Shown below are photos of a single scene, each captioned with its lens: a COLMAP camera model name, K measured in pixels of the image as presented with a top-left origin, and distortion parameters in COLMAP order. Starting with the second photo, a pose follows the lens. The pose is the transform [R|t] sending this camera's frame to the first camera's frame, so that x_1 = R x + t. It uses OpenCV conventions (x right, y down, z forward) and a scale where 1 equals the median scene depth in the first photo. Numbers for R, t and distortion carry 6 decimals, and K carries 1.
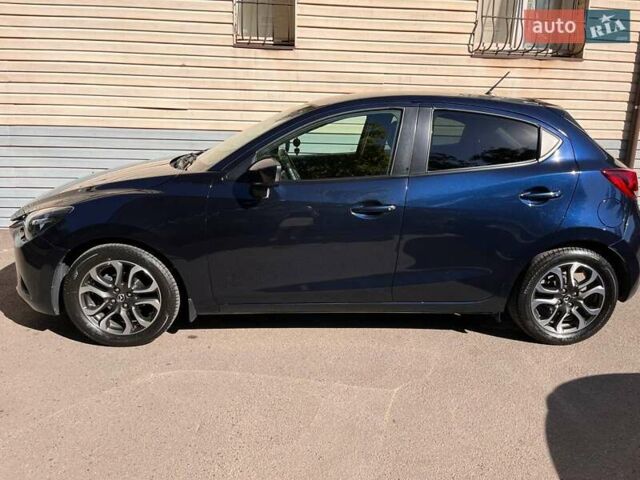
lens RADIAL K [[492.7, 0, 321.3], [0, 492.7, 248.6], [0, 0, 1]] dist [0.077384, -0.111812]
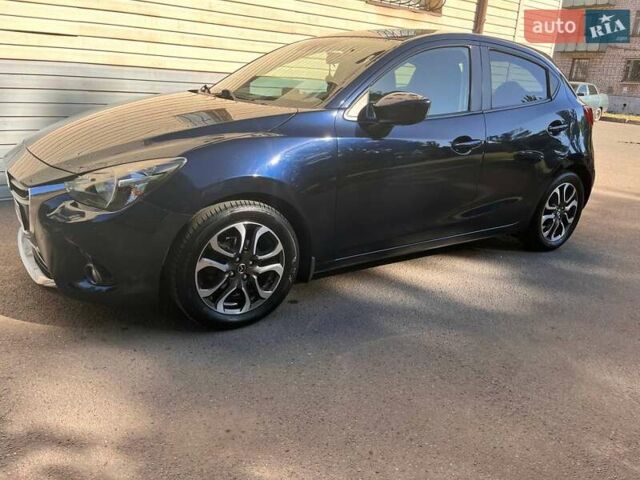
lens RADIAL K [[492.7, 0, 321.3], [0, 492.7, 248.6], [0, 0, 1]] dist [0.077384, -0.111812]
pose [[0.856479, -0.142995, 0.495979, -0.683236], [0.098034, 0.988436, 0.115685, -0.014021], [-0.506786, -0.050459, 0.860594, 0.237139]]
